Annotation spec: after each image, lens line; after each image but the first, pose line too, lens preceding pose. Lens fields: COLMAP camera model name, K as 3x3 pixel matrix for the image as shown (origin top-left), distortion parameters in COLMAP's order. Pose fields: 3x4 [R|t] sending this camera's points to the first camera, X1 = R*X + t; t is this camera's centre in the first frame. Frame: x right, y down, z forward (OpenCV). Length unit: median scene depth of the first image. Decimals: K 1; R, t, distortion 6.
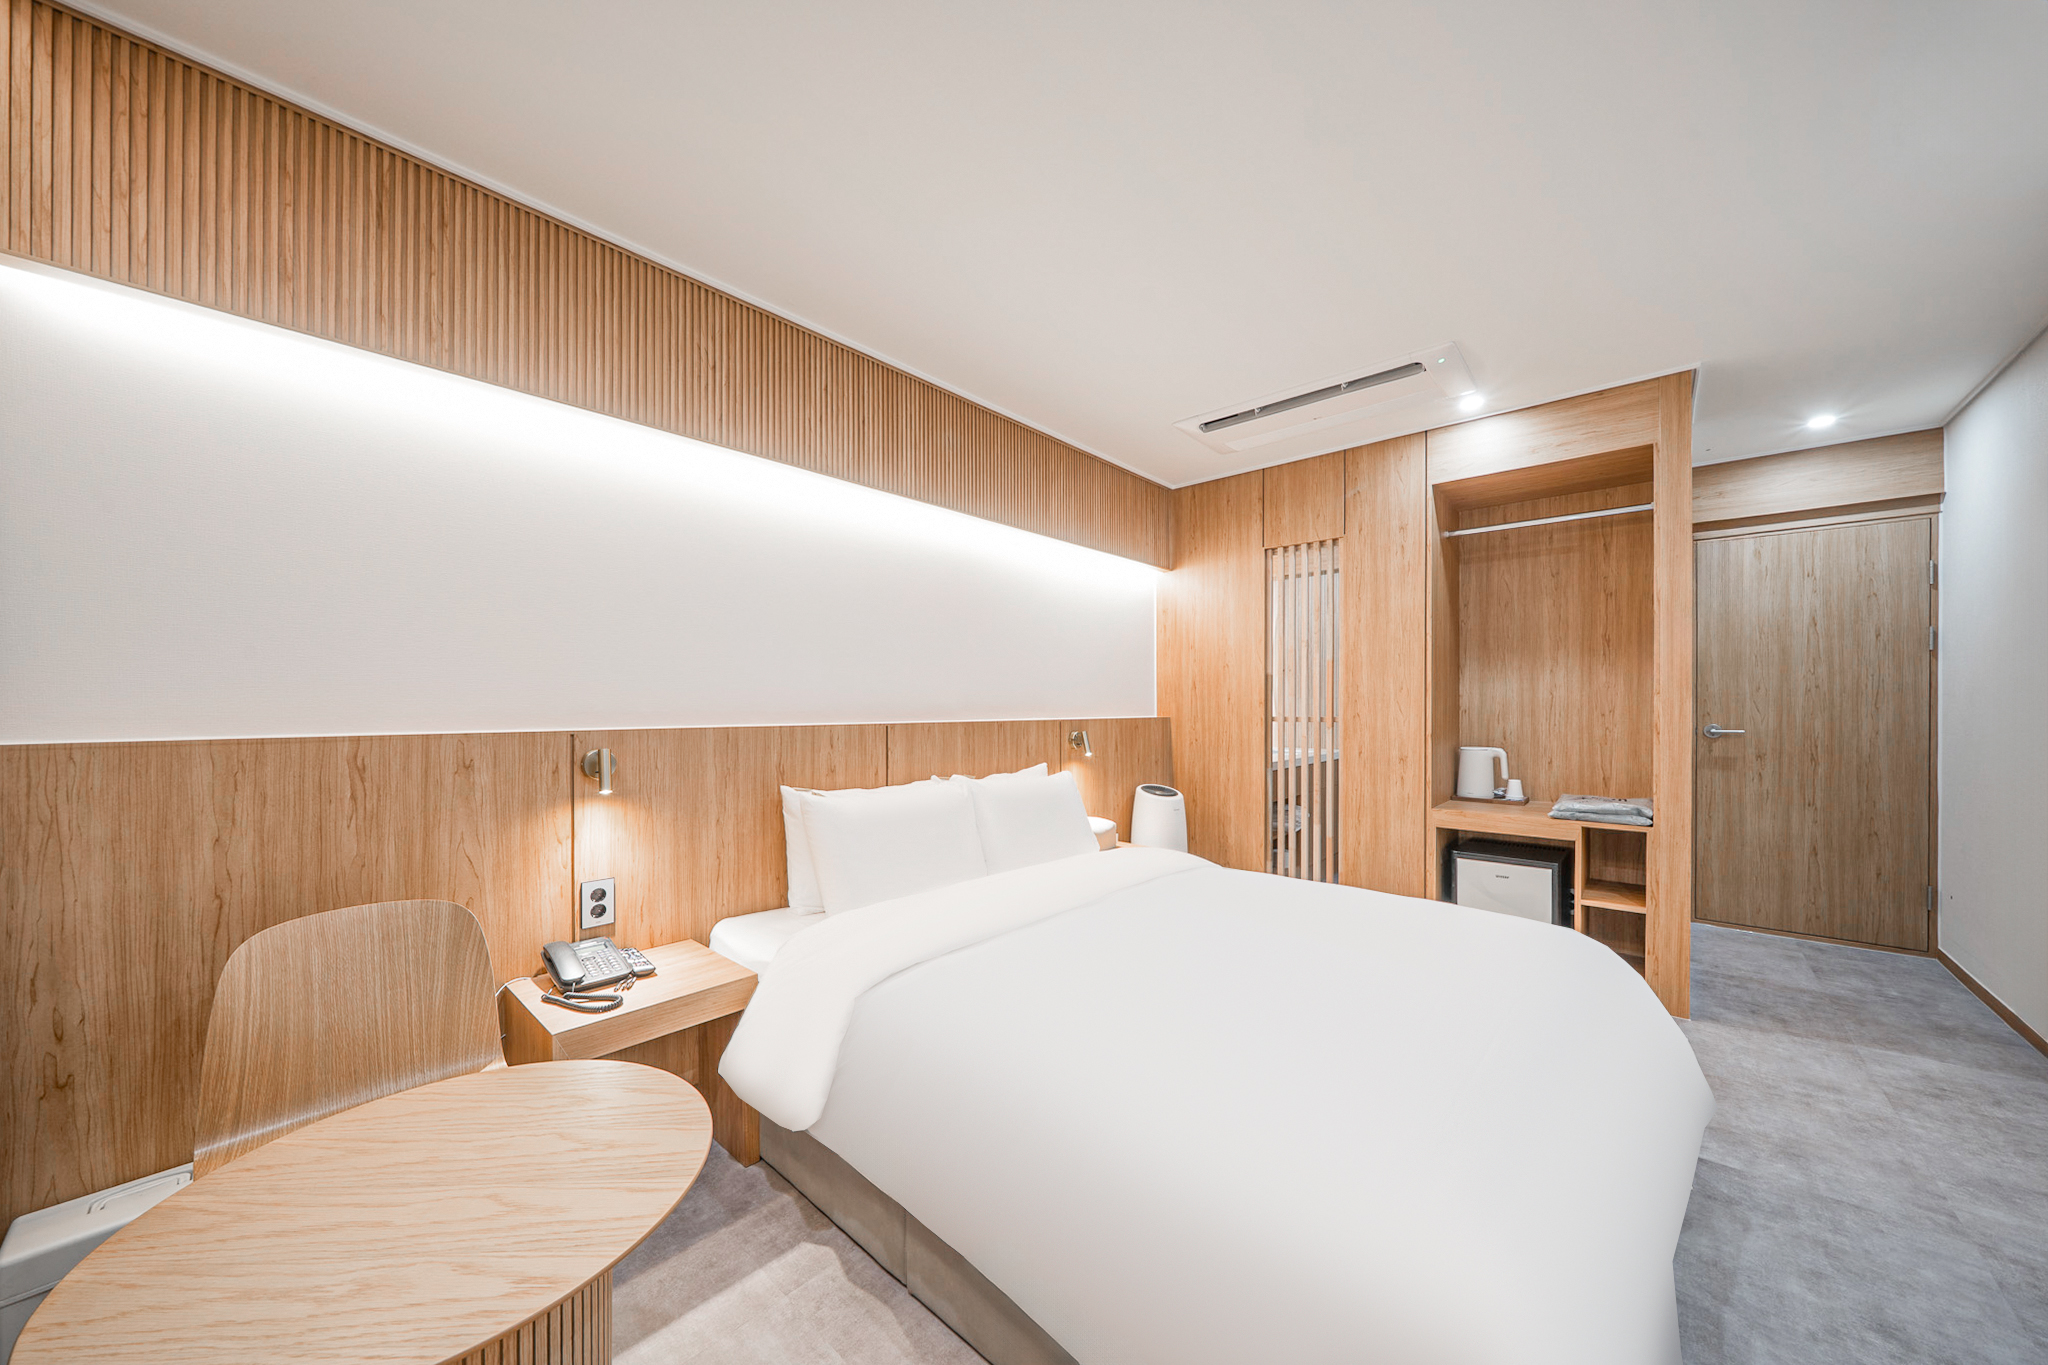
lens RADIAL K [[696.8, 0, 1022.3], [0, 696.8, 694.1], [0, 0, 1]] dist [-0.000843, 0.000005]
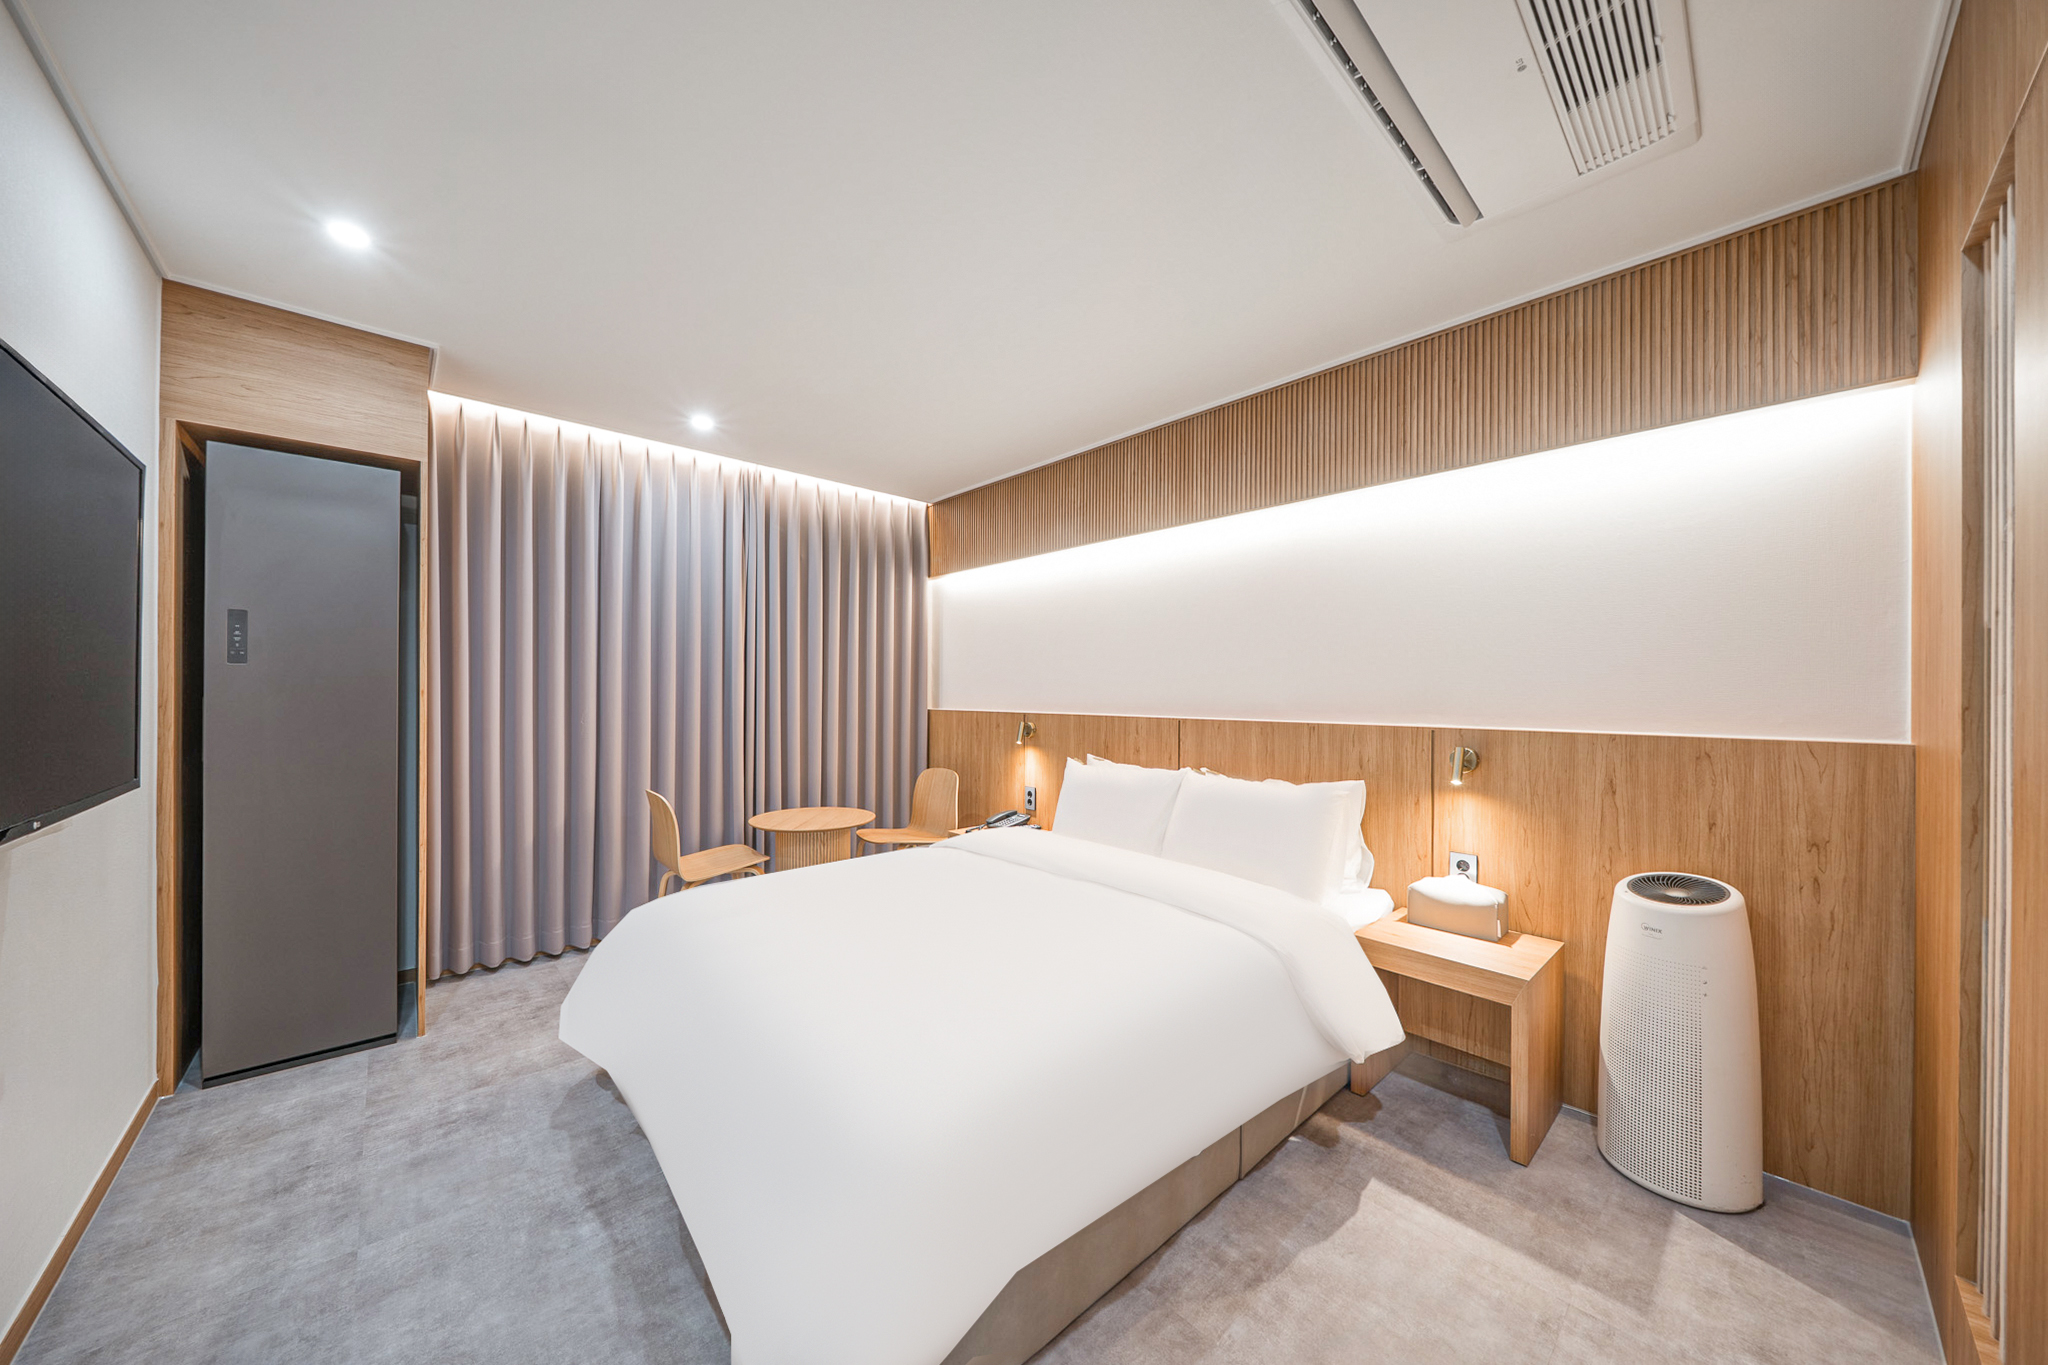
lens RADIAL K [[696.8, 0, 1022.3], [0, 696.8, 694.1], [0, 0, 1]] dist [-0.000843, 0.000005]
pose [[-0.080555, -0.006011, -0.996732, 1.016268], [0.001438, 0.999980, -0.006147, 0.007286], [0.996749, -0.001929, -0.080545, 0.820903]]
